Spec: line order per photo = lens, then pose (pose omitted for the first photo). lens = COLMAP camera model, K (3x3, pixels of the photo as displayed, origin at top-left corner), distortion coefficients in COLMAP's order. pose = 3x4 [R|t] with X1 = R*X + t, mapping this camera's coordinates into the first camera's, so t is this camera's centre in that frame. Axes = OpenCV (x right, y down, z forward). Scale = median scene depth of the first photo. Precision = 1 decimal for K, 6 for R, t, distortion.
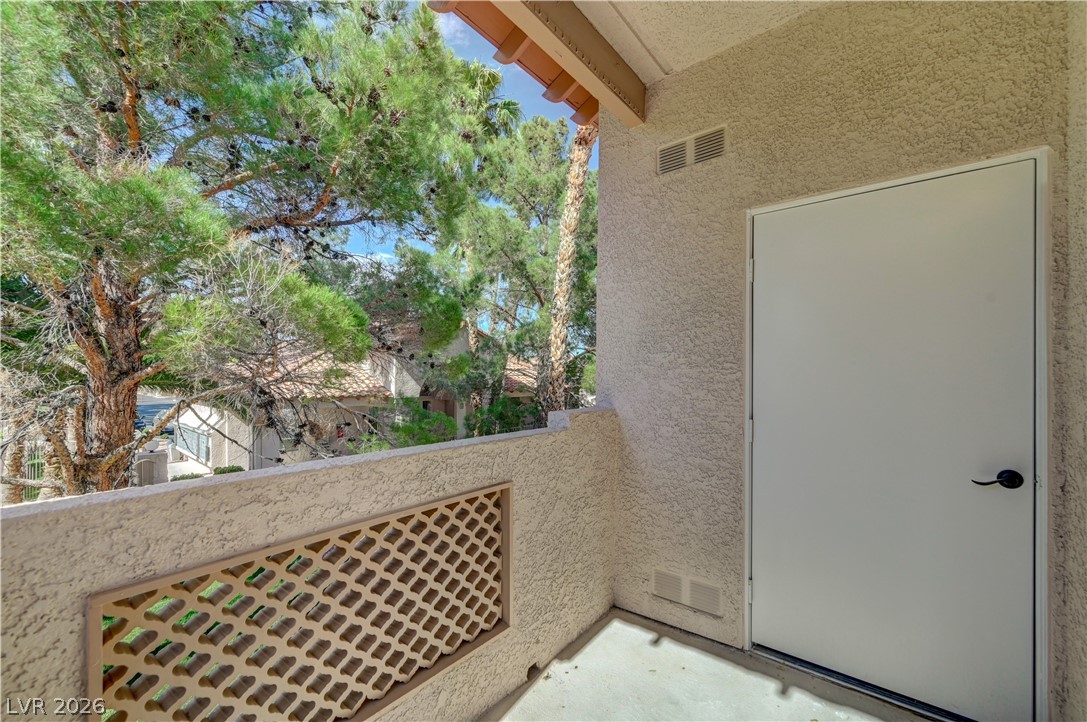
lens RADIAL K [[451.4, 0, 544.0], [0, 451.4, 367.0], [0, 0, 1]] dist [0.000156, -0.000142]
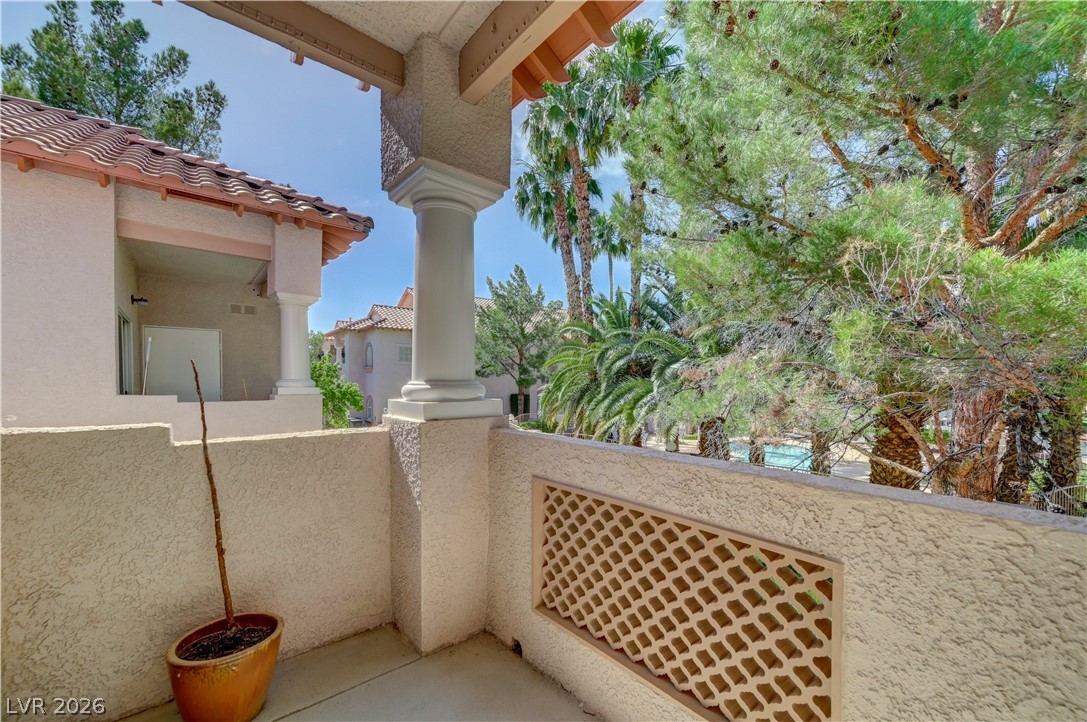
lens RADIAL K [[435.7, 0, 545.0], [0, 435.7, 375.1], [0, 0, 1]] dist [-0.000687, -0.000052]
pose [[-0.203222, -0.009555, -0.979086, 0.200420], [0.006801, 0.999914, -0.011170, 0.003598], [0.979109, -0.008929, -0.203139, 0.260440]]
